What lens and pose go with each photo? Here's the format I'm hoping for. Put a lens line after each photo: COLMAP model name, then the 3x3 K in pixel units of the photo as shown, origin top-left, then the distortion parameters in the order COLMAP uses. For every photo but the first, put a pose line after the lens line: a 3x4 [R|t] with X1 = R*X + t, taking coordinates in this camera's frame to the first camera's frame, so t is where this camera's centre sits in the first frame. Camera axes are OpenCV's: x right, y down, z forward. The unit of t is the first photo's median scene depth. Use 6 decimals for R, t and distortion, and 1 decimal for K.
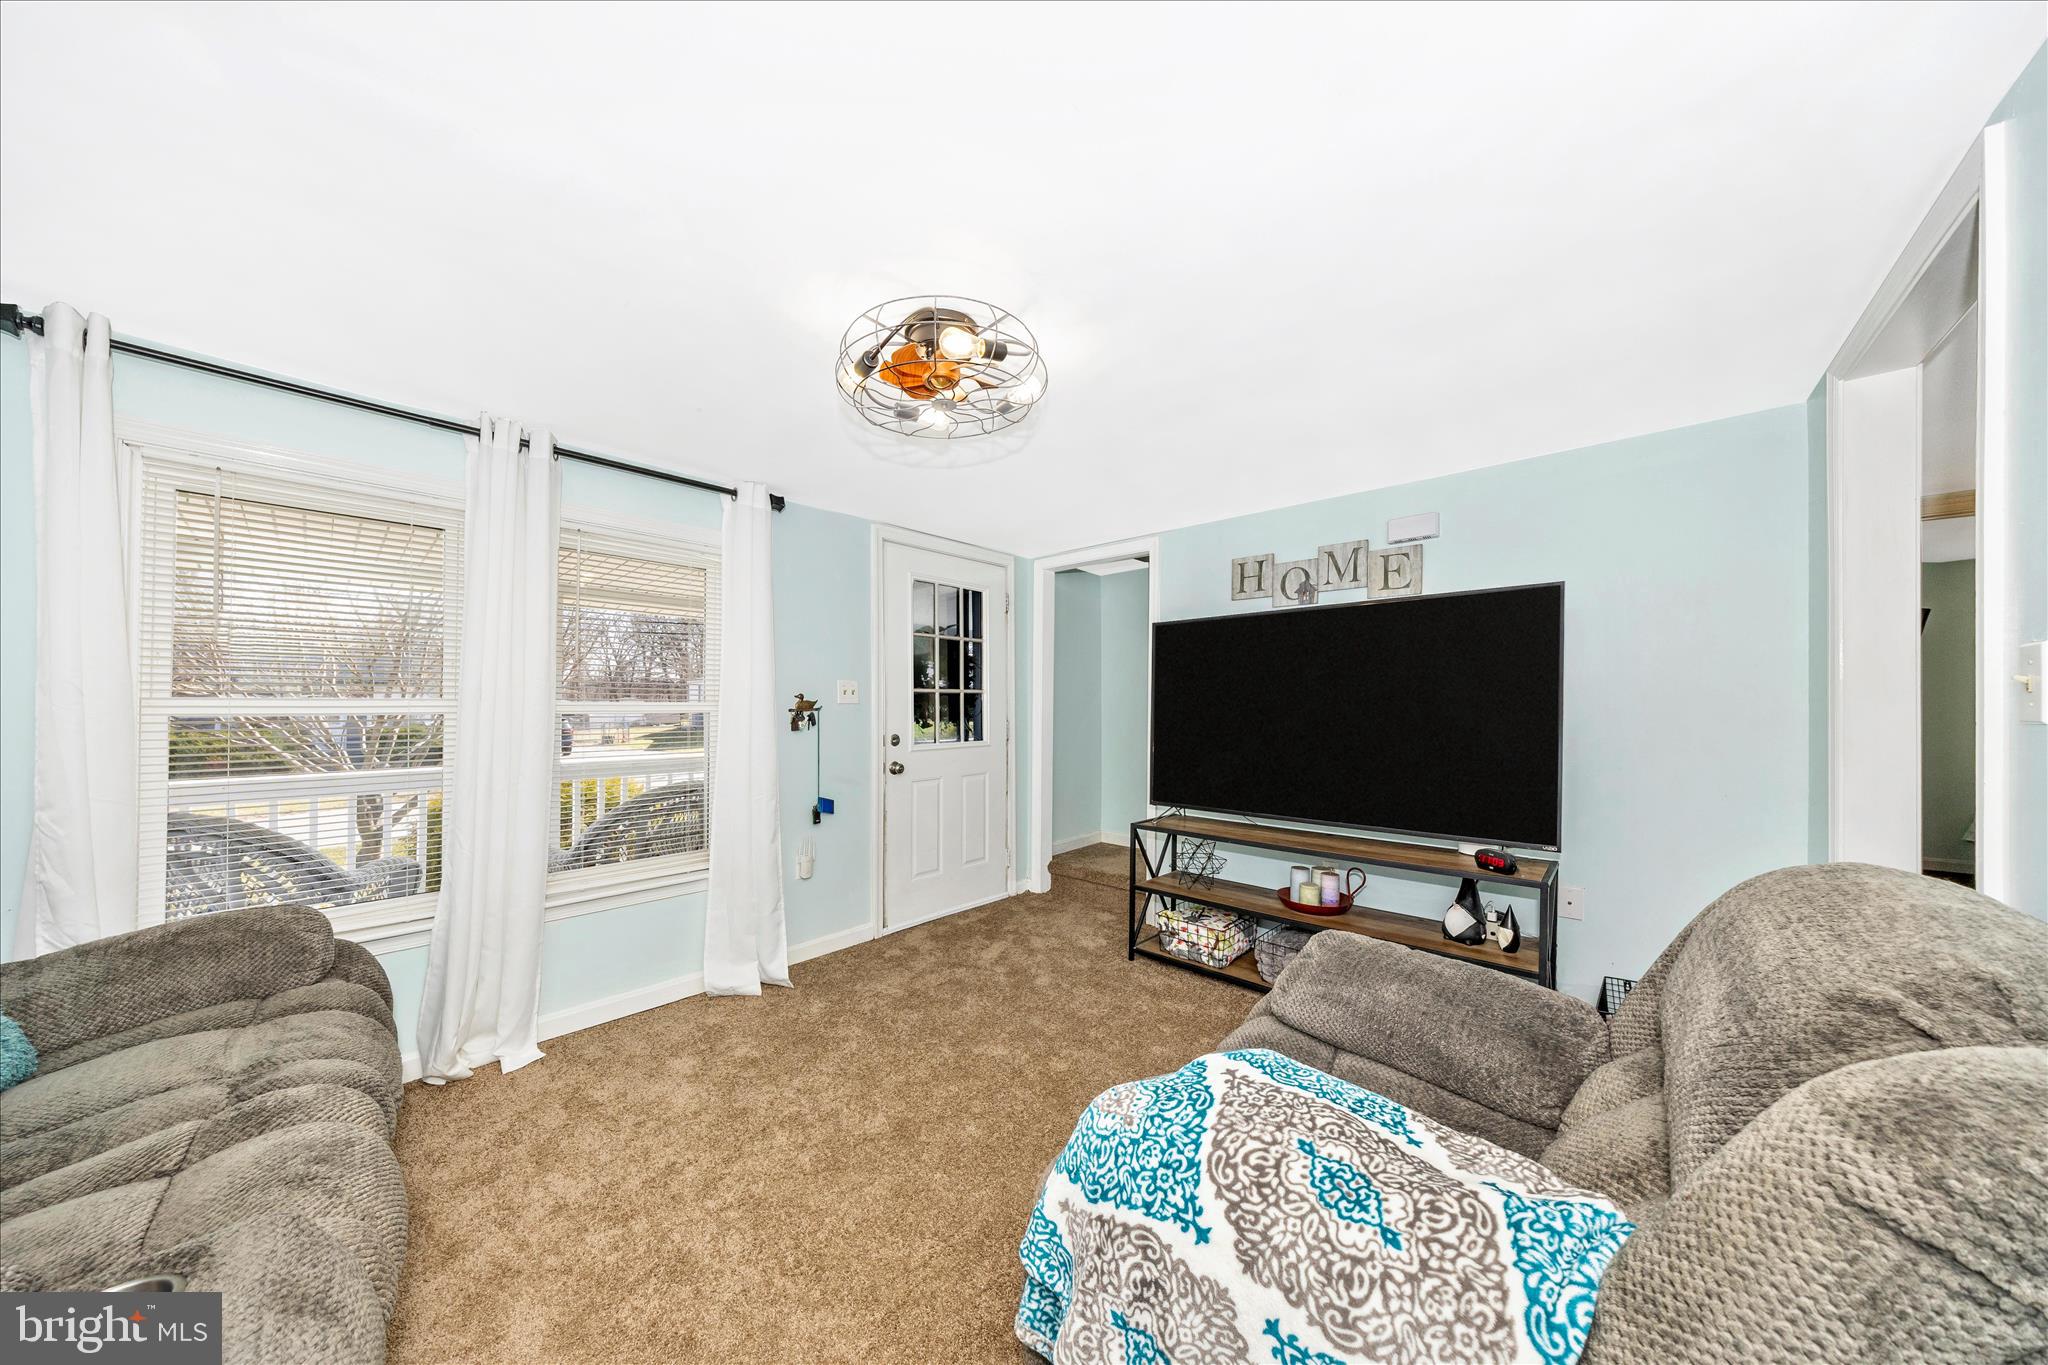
lens RADIAL K [[659.2, 0, 1016.0], [0, 659.2, 696.0], [0, 0, 1]] dist [0.000385, -0.000039]
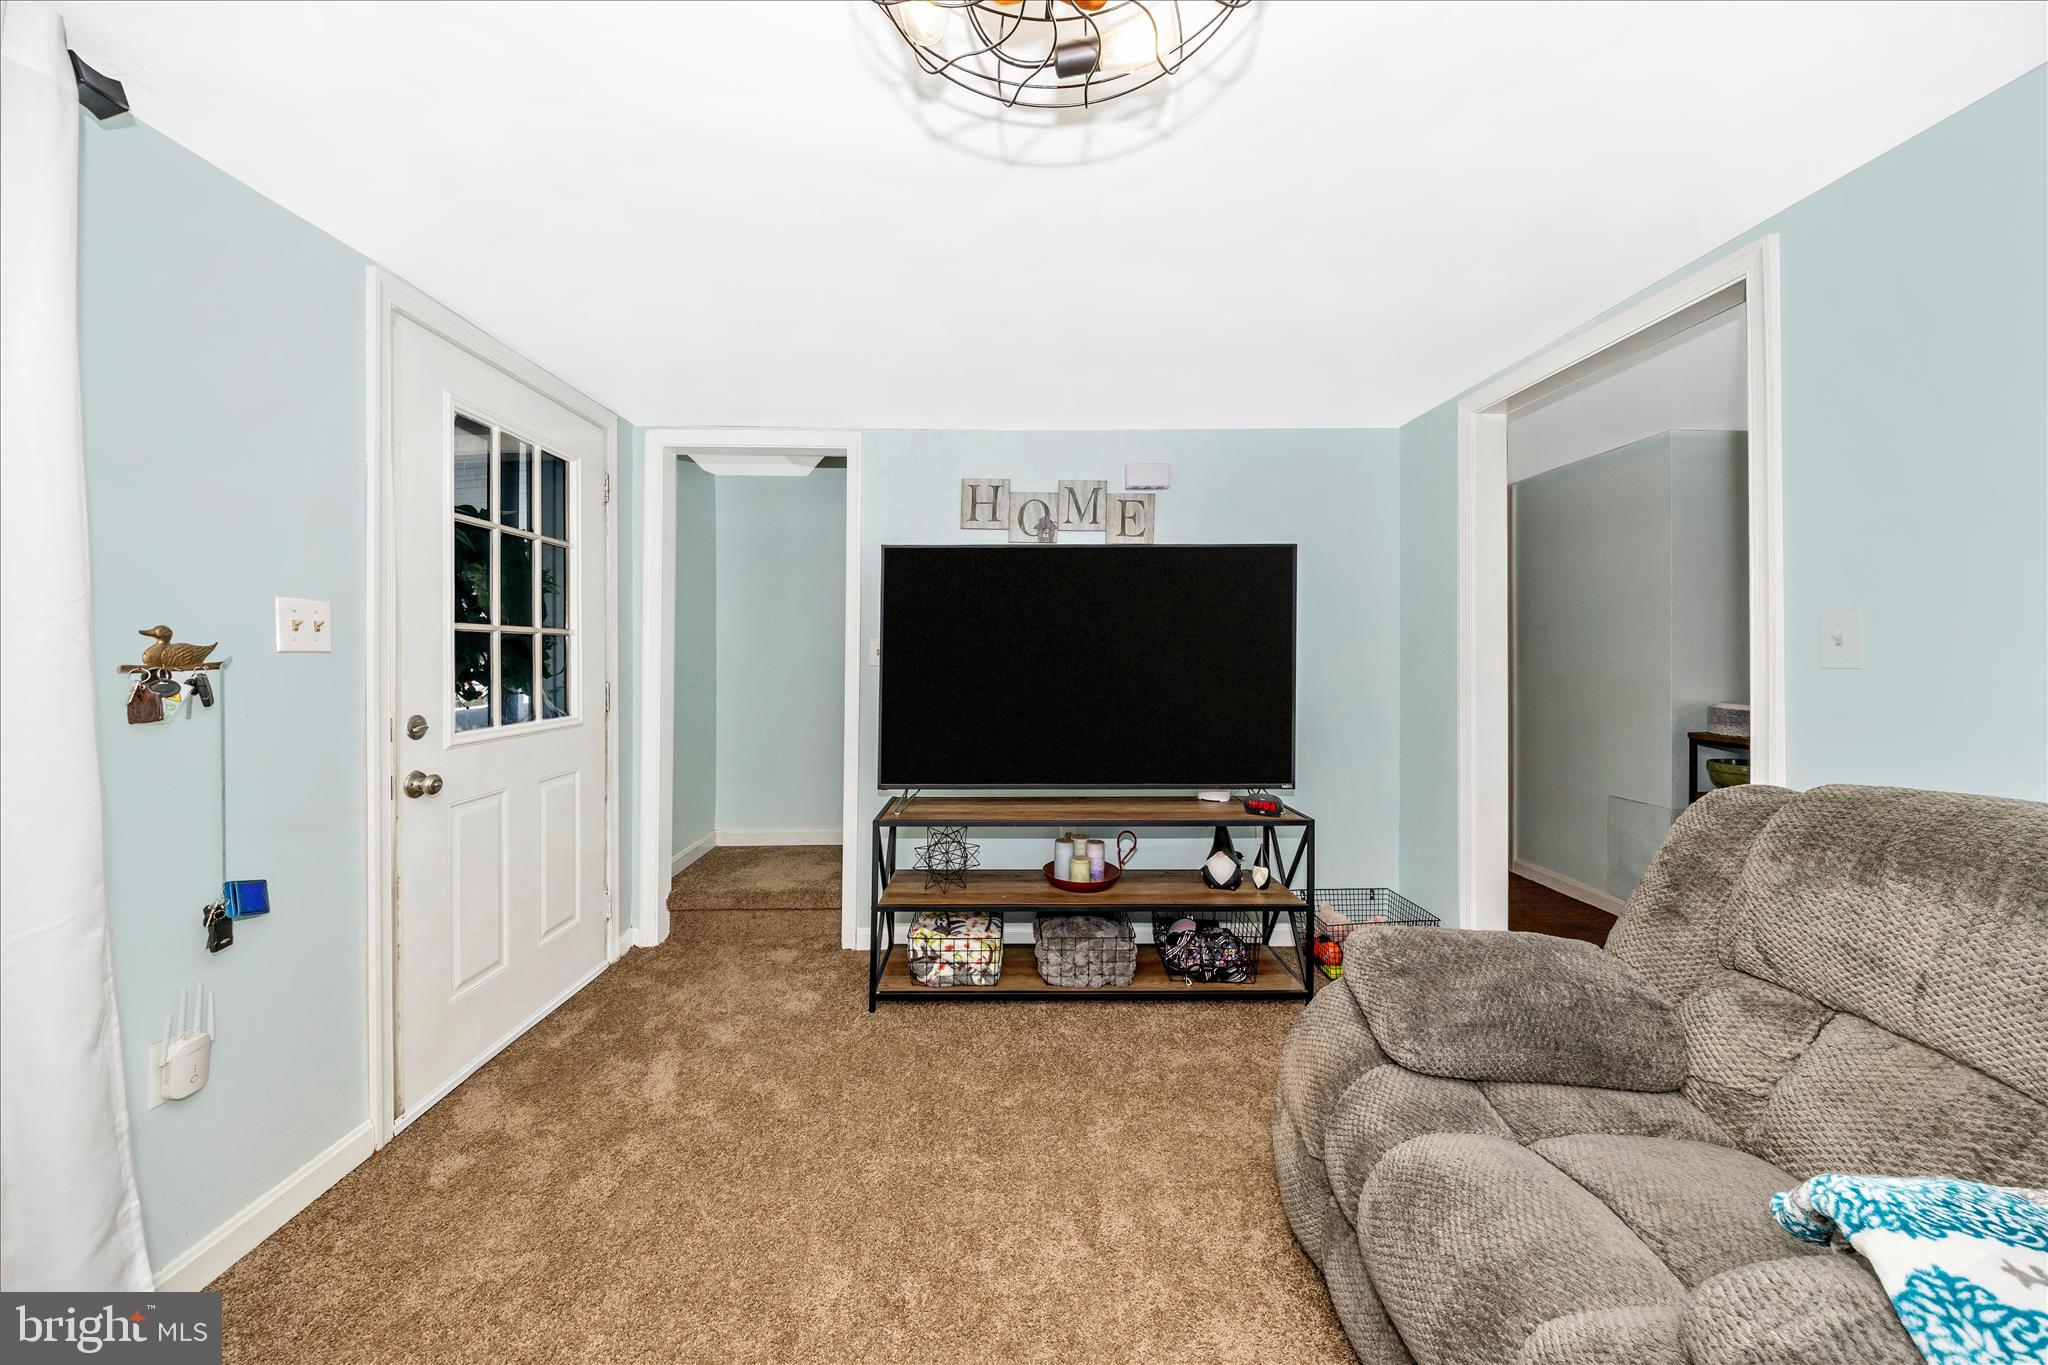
lens RADIAL K [[690.4, 0, 989.2], [0, 690.4, 652.0], [0, 0, 1]] dist [-0.000666, -0.000103]
pose [[0.726739, 0.003949, 0.686902, -0.249125], [-0.010301, 0.999934, 0.005150, 0.004282], [-0.686836, -0.010818, 0.726732, 0.366837]]
